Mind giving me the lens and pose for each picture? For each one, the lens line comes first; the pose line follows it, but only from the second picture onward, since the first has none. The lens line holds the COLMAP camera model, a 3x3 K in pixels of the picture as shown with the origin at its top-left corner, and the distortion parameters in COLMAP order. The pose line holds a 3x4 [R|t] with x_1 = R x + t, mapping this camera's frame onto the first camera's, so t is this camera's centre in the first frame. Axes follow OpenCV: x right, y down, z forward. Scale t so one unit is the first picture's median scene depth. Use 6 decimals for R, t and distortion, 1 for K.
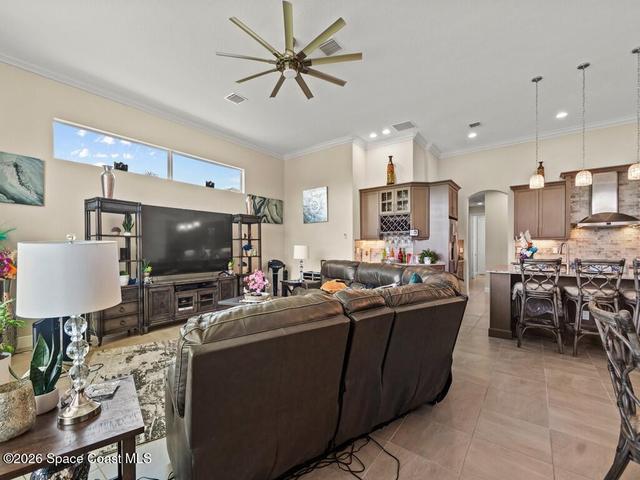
lens RADIAL K [[285.8, 0, 303.3], [0, 285.8, 249.0], [0, 0, 1]] dist [0.003086, -0.003752]
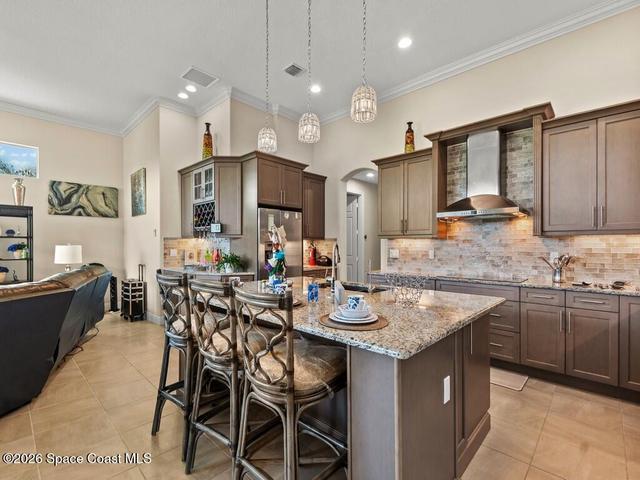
lens RADIAL K [[305.3, 0, 308.2], [0, 305.3, 244.2], [0, 0, 1]] dist [-0.004116, -0.001369]
pose [[0.994917, 0.004988, -0.100576, 0.671913], [-0.006141, 0.999919, -0.011155, -0.009821], [0.100513, 0.011716, 0.994867, 0.270828]]
